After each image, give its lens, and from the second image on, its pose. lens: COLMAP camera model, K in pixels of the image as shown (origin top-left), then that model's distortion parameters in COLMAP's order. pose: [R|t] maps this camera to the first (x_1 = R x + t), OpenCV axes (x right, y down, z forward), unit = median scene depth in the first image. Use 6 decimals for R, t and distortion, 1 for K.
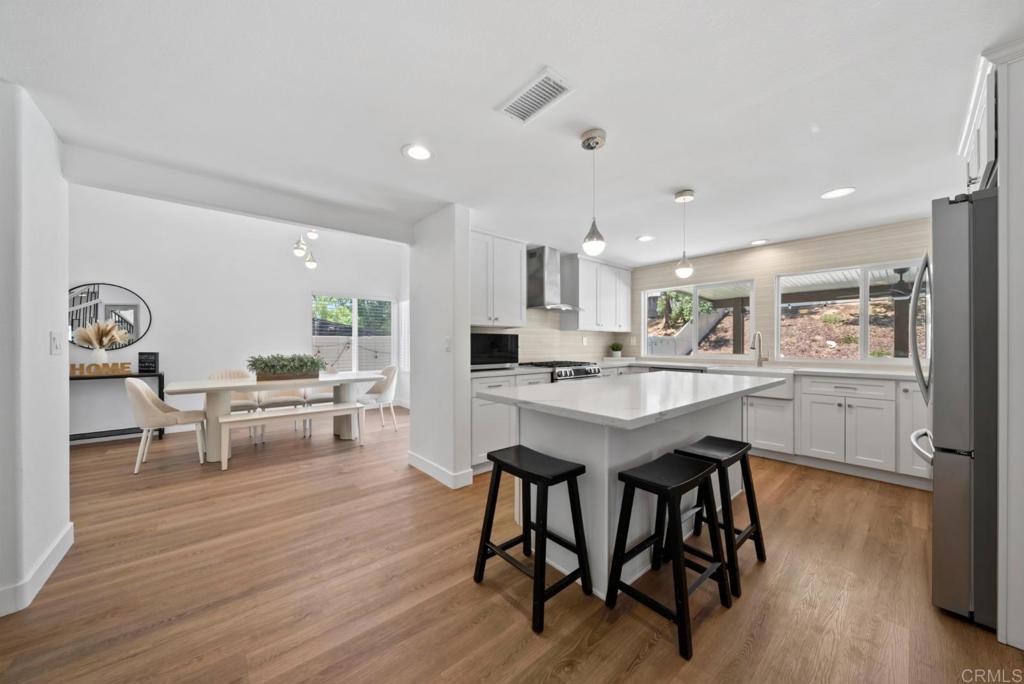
lens RADIAL K [[353.9, 0, 511.3], [0, 353.9, 345.9], [0, 0, 1]] dist [-0.001275, -0.000091]
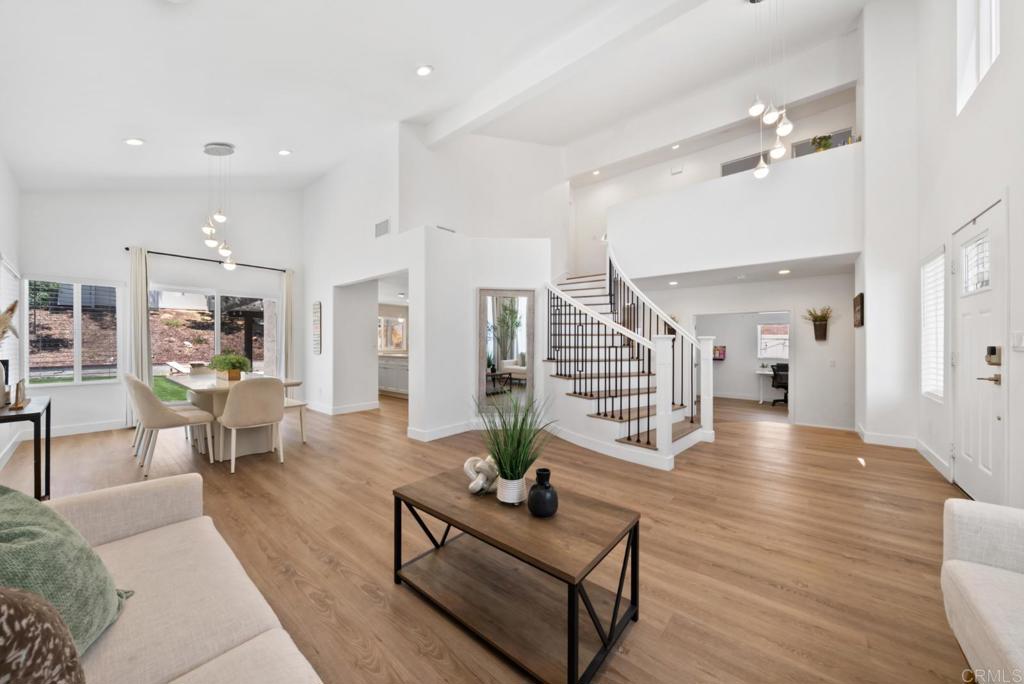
lens RADIAL K [[355.6, 0, 510.2], [0, 355.6, 342.7], [0, 0, 1]] dist [-0.002187, 0.000170]
pose [[-0.158962, 0.000611, 0.987285, -1.710951], [0.010156, 0.999948, 0.001016, -0.001317], [-0.987233, 0.010189, -0.158959, 0.368345]]
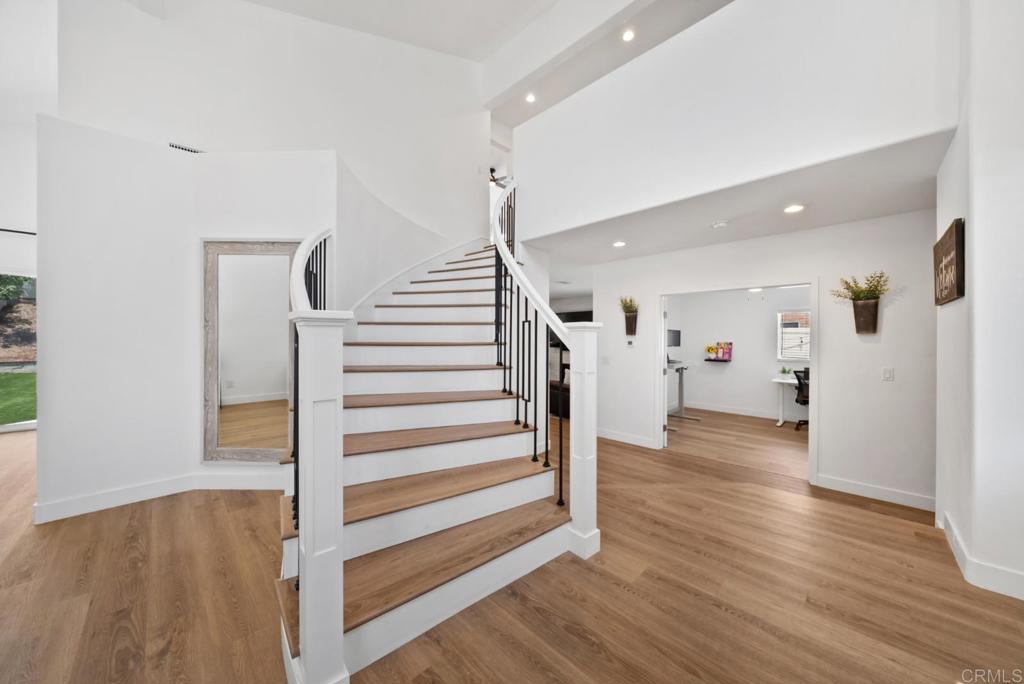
lens RADIAL K [[353.7, 0, 512.5], [0, 353.7, 340.3], [0, 0, 1]] dist [-0.004287, -0.000041]
pose [[-0.068663, -0.005994, 0.997622, -1.249783], [0.008971, 0.999938, 0.006625, 0.006205], [-0.997600, 0.009404, -0.068605, -0.225360]]
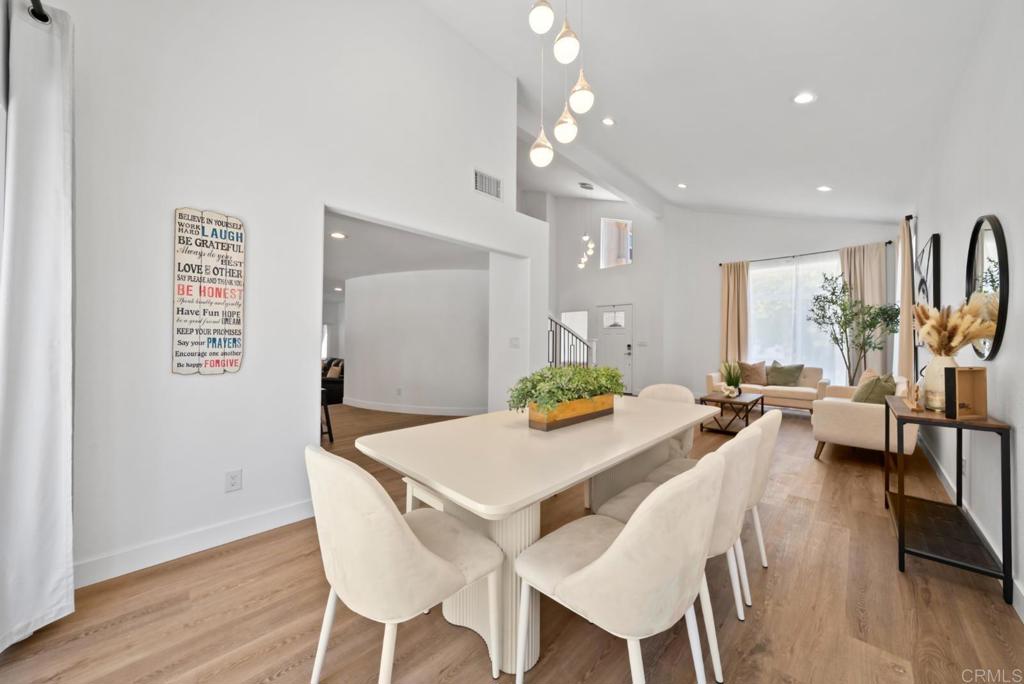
lens RADIAL K [[353.5, 0, 510.0], [0, 353.5, 342.5], [0, 0, 1]] dist [-0.004164, -0.000020]
pose [[-0.997085, -0.002895, -0.076244, -0.495904], [-0.003917, 0.999904, 0.013258, -0.021454], [0.076198, 0.013518, -0.997001, 1.429182]]
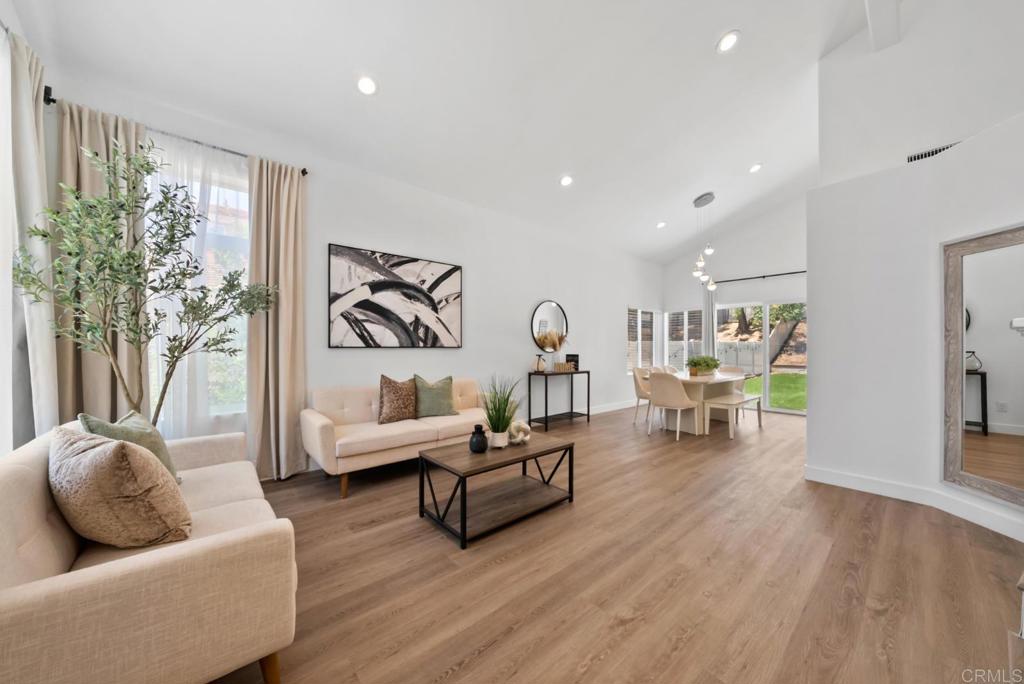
lens RADIAL K [[362.7, 0, 513.9], [0, 362.7, 345.1], [0, 0, 1]] dist [-0.000189, -0.000026]
pose [[0.999935, 0.001937, 0.011262, -1.311498], [-0.001767, 0.999885, -0.015092, 0.005632], [-0.011290, 0.015071, 0.999823, -0.318459]]
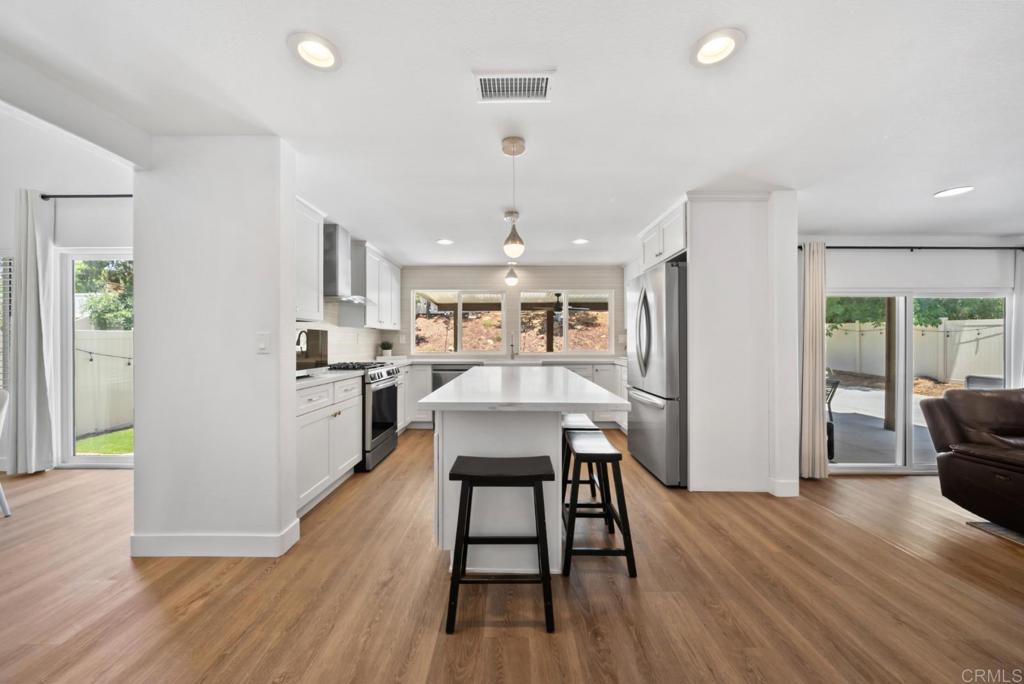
lens RADIAL K [[355.6, 0, 510.2], [0, 355.6, 342.7], [0, 0, 1]] dist [-0.002187, 0.000170]
pose [[0.658417, -0.003640, 0.752645, -0.265207], [0.006898, 0.999975, -0.001198, -0.001004], [-0.752622, 0.005980, 0.658426, 0.149515]]
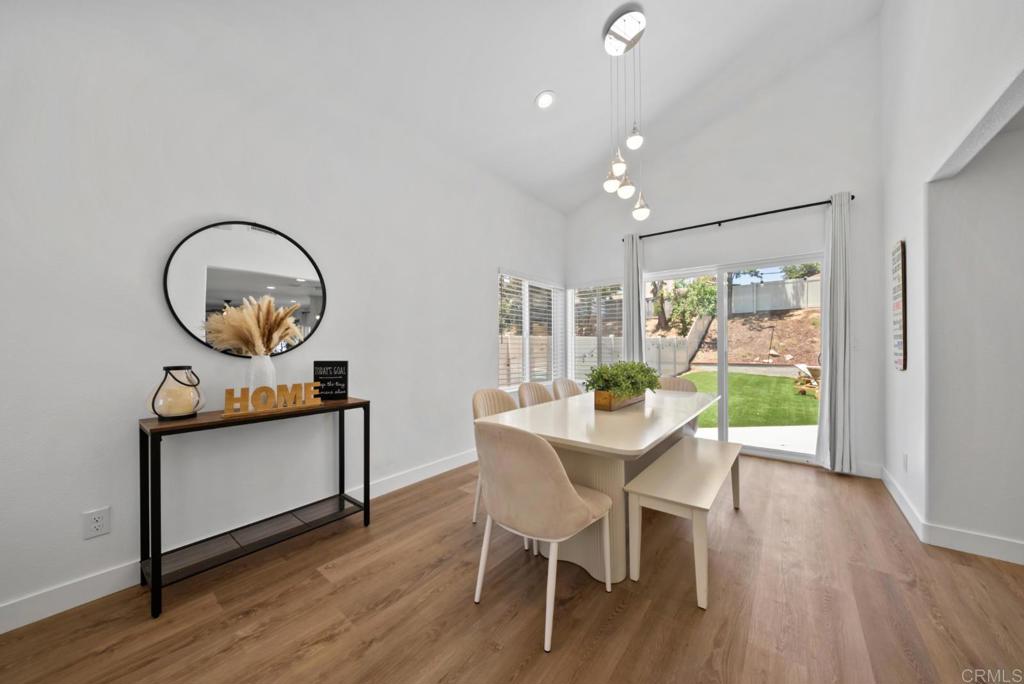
lens RADIAL K [[353.5, 0, 510.0], [0, 353.5, 342.5], [0, 0, 1]] dist [-0.004164, -0.000020]
pose [[0.983442, -0.001710, 0.181214, -0.899238], [0.004824, 0.999848, -0.016743, 0.000764], [-0.181158, 0.017340, 0.983301, 0.453118]]
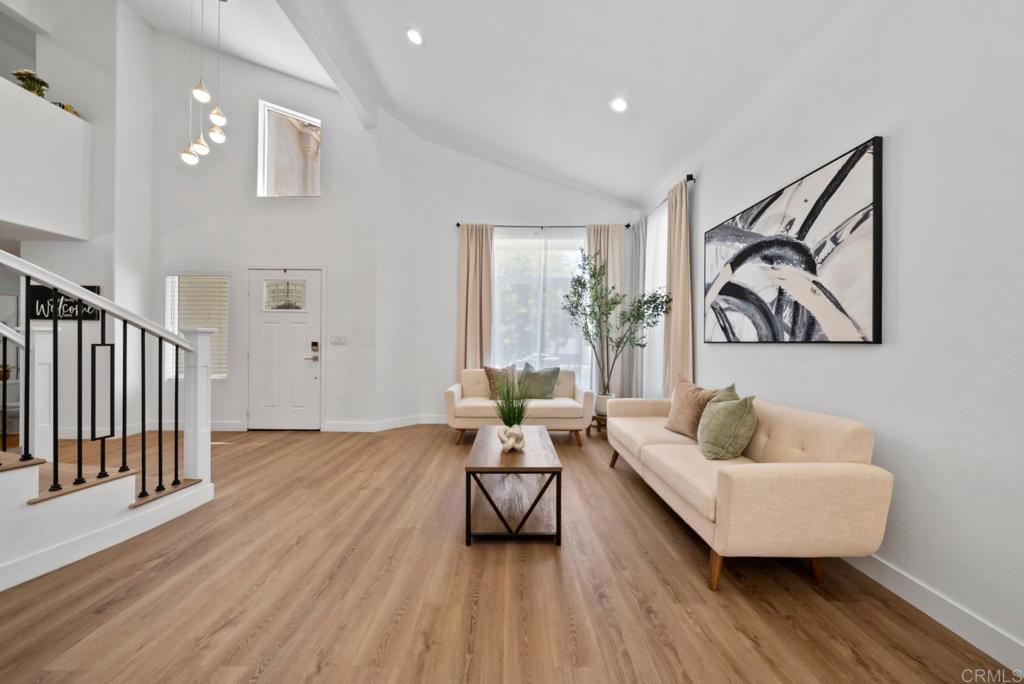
lens RADIAL K [[353.5, 0, 510.0], [0, 353.5, 342.5], [0, 0, 1]] dist [-0.004164, -0.000020]
pose [[-0.653989, -0.002110, -0.756501, -0.871571], [-0.012562, 0.999889, 0.008070, -0.001806], [0.756400, 0.014781, -0.653943, 0.696334]]
